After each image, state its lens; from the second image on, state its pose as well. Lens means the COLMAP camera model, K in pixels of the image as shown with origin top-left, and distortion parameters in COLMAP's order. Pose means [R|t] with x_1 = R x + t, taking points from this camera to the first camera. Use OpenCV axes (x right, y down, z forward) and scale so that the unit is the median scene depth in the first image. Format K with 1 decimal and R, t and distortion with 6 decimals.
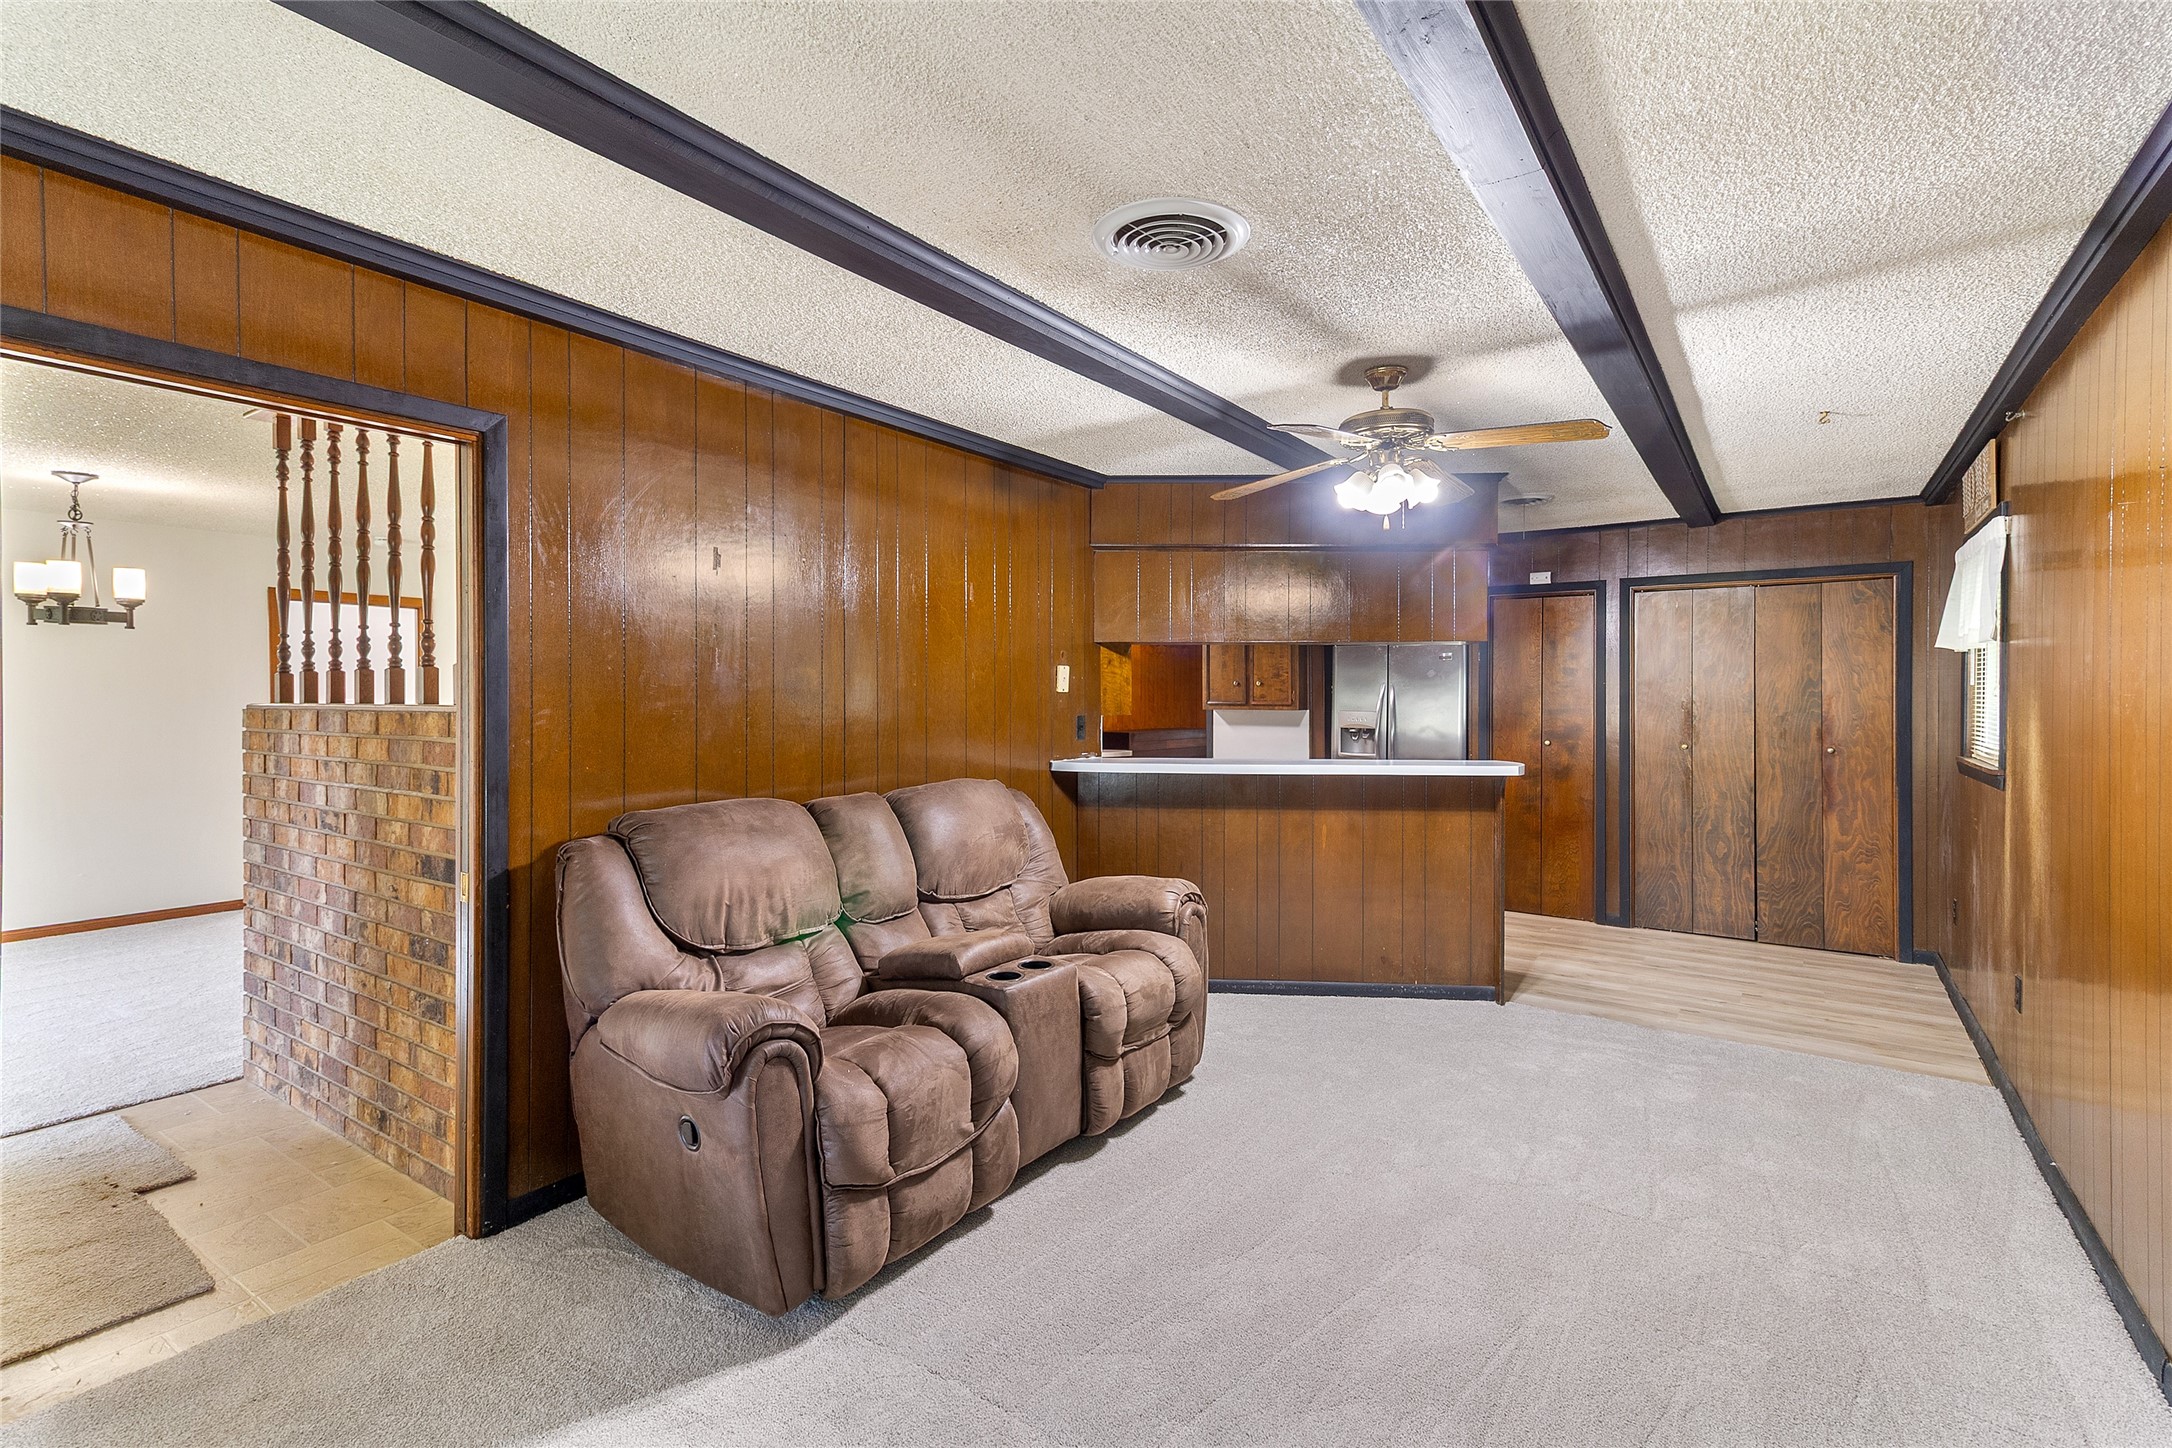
lens RADIAL K [[994.5, 0, 1090.7], [0, 994.5, 705.3], [0, 0, 1]] dist [0.019137, -0.000193]
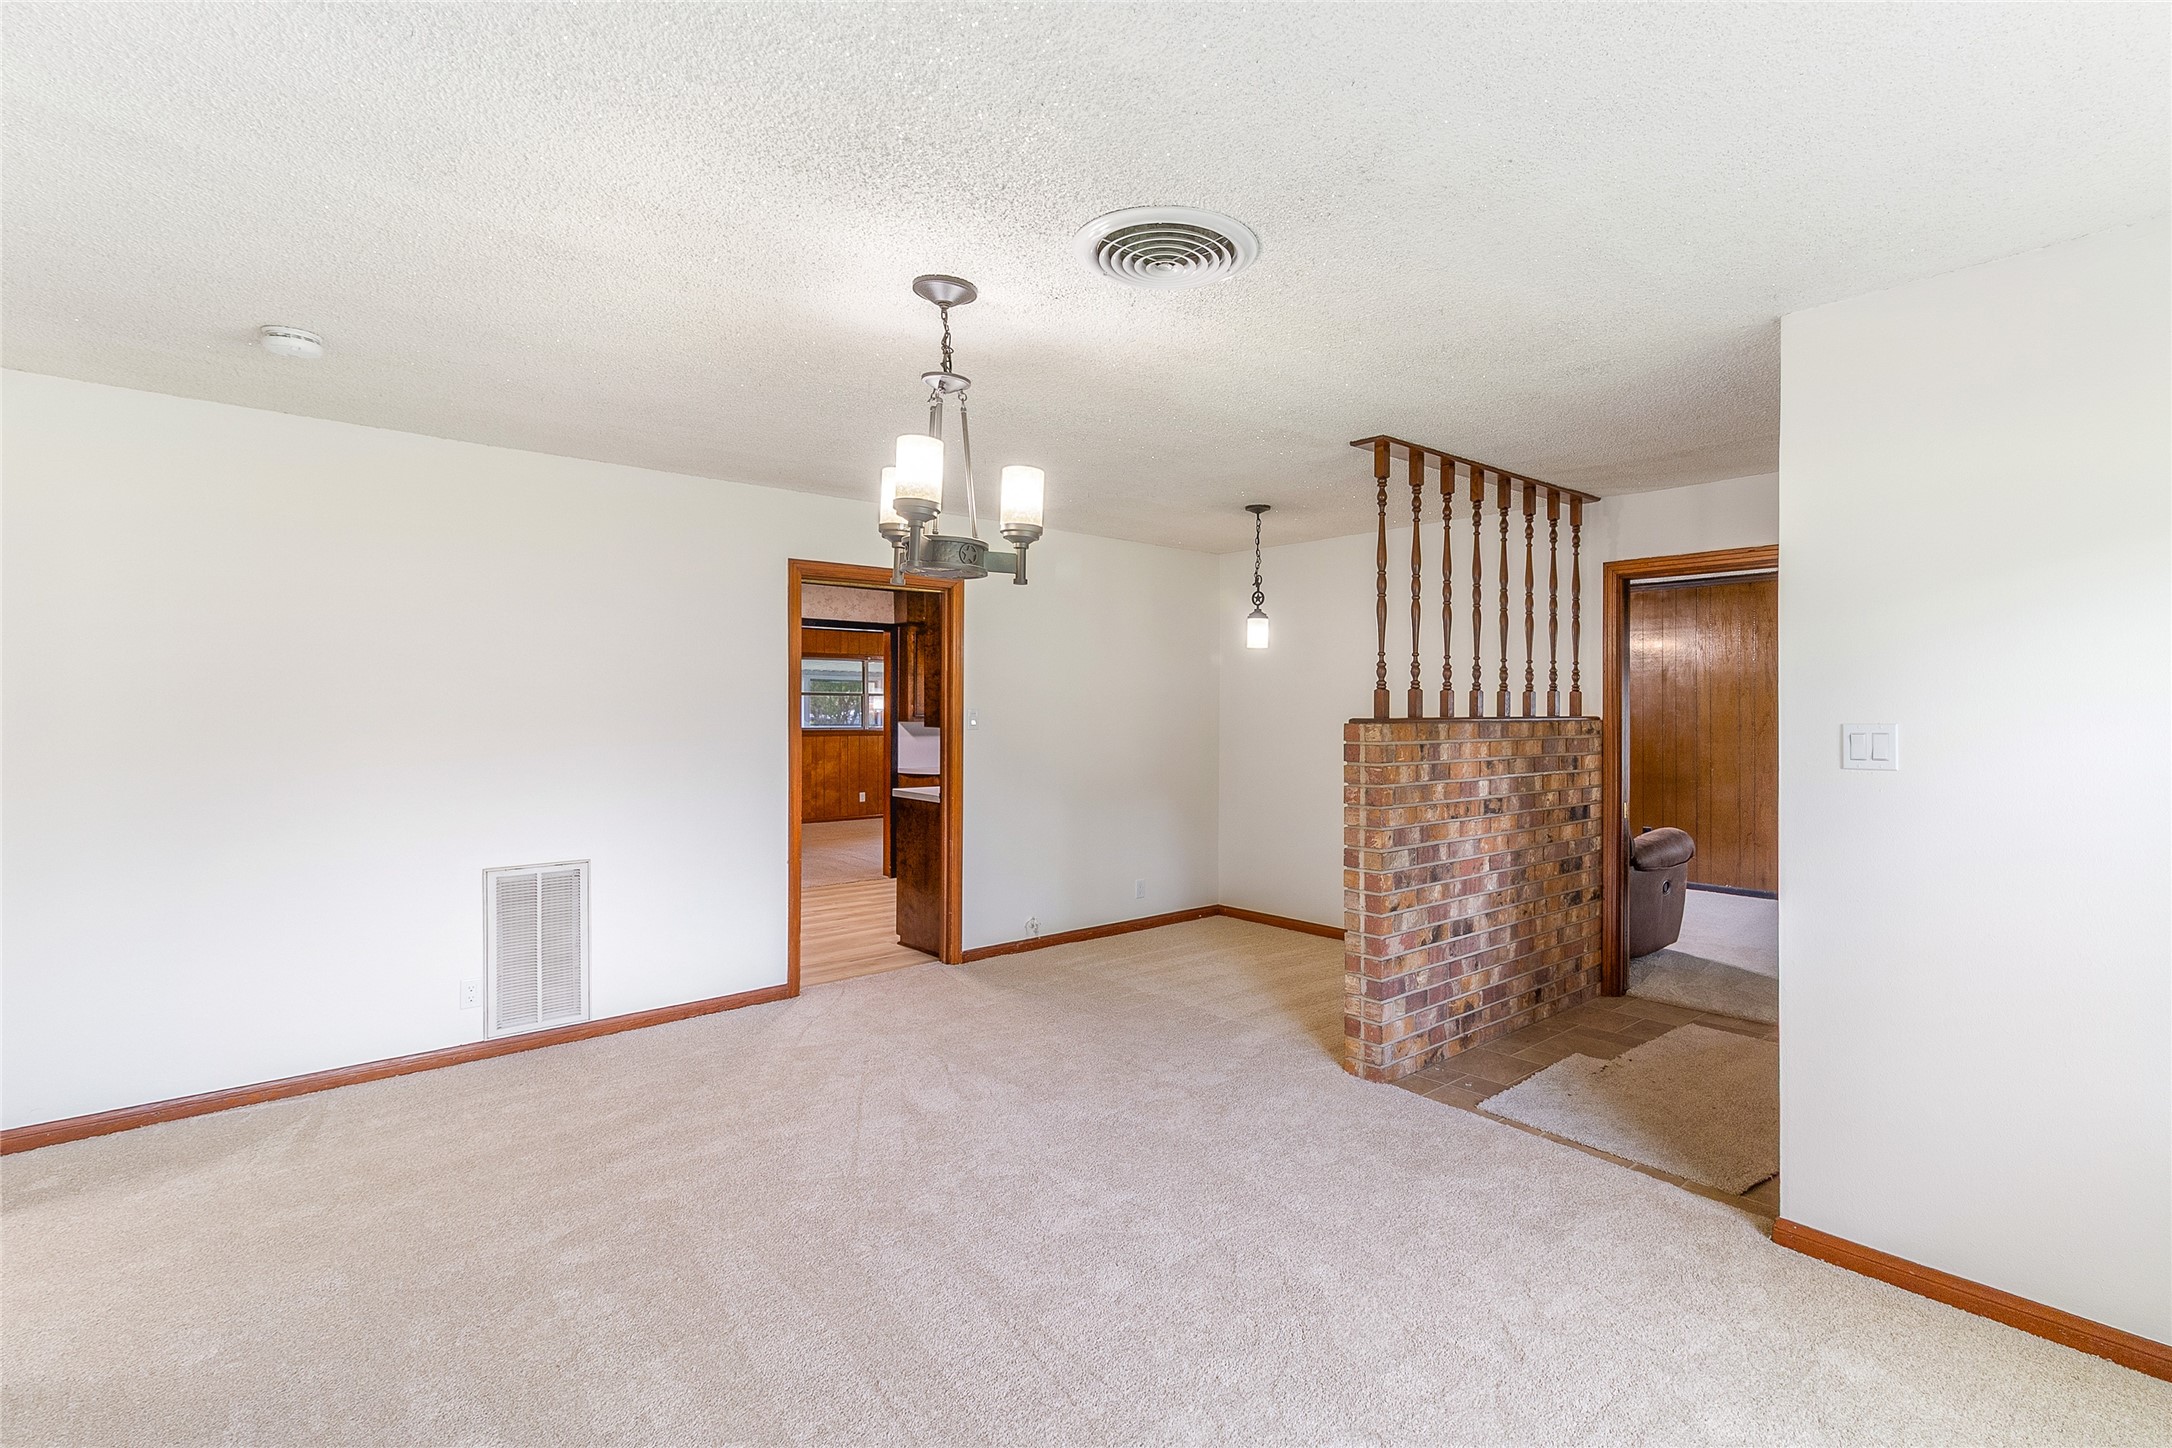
lens RADIAL K [[994.5, 0, 1090.7], [0, 994.5, 705.3], [0, 0, 1]] dist [0.019137, -0.000193]
pose [[0.234377, 0.010712, 0.972087, -2.230799], [0.004099, 0.999920, -0.012008, -0.002514], [-0.972137, 0.006799, 0.234314, 1.256088]]
